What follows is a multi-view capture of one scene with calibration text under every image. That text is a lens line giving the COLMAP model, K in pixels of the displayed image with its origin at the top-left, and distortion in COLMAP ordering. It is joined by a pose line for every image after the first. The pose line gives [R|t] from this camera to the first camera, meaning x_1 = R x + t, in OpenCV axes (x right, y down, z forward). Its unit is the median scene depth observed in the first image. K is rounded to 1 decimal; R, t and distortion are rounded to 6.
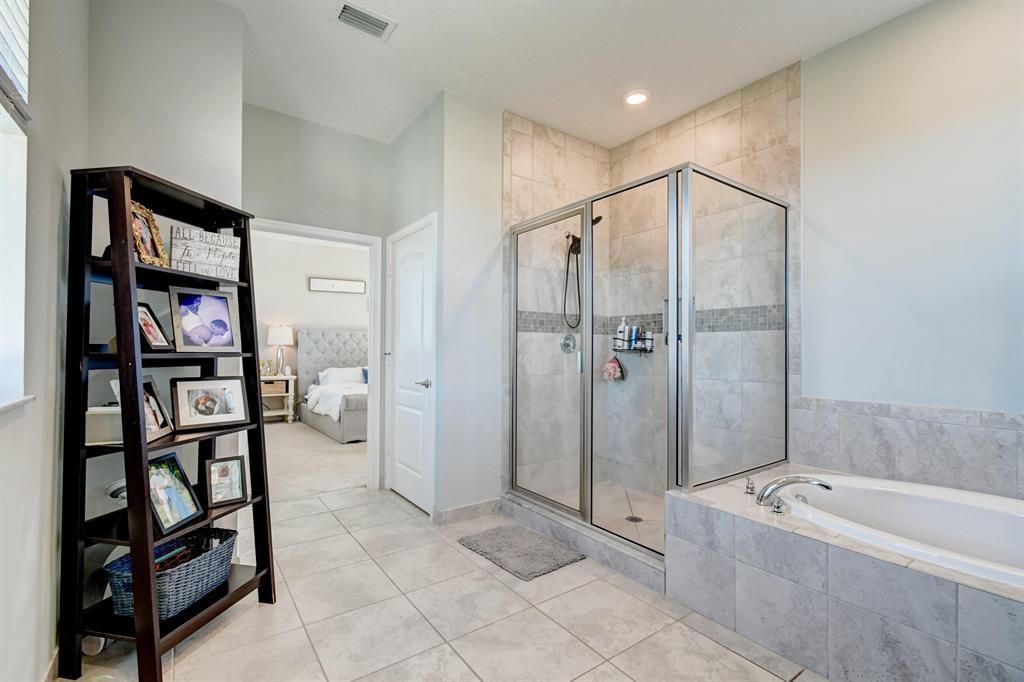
lens RADIAL K [[450.8, 0, 508.8], [0, 450.8, 343.0], [0, 0, 1]] dist [0.004262, 0.000017]
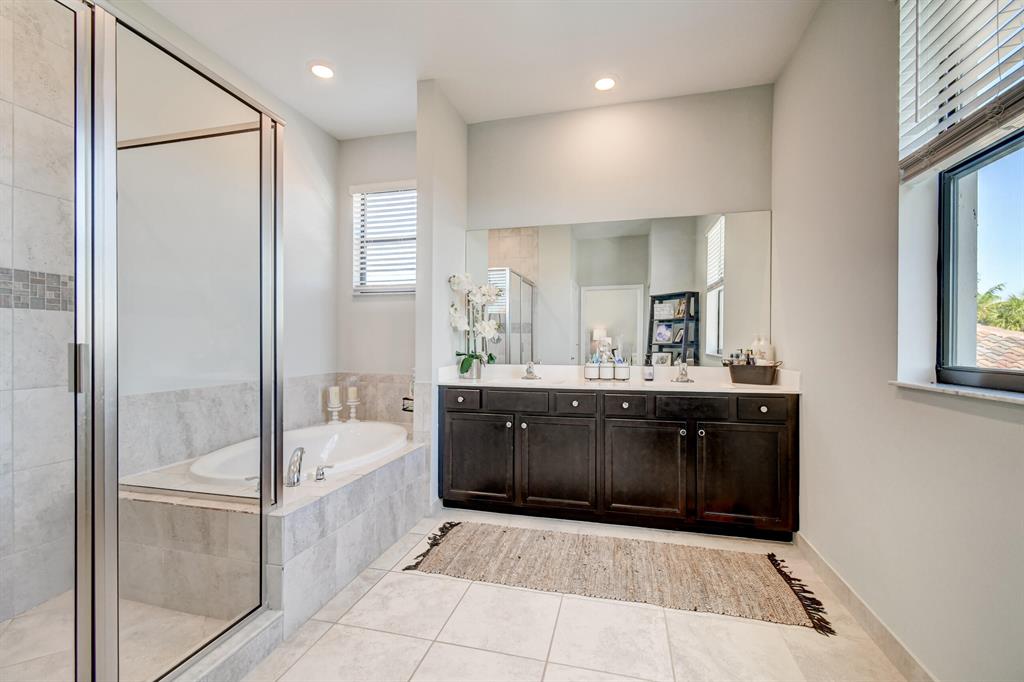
lens RADIAL K [[450.8, 0, 508.8], [0, 450.8, 343.0], [0, 0, 1]] dist [0.004262, 0.000017]
pose [[-0.636768, -0.008714, 0.771006, -0.484374], [-0.016950, 0.999853, -0.002699, 0.014167], [-0.770869, -0.014787, -0.636822, 1.089318]]
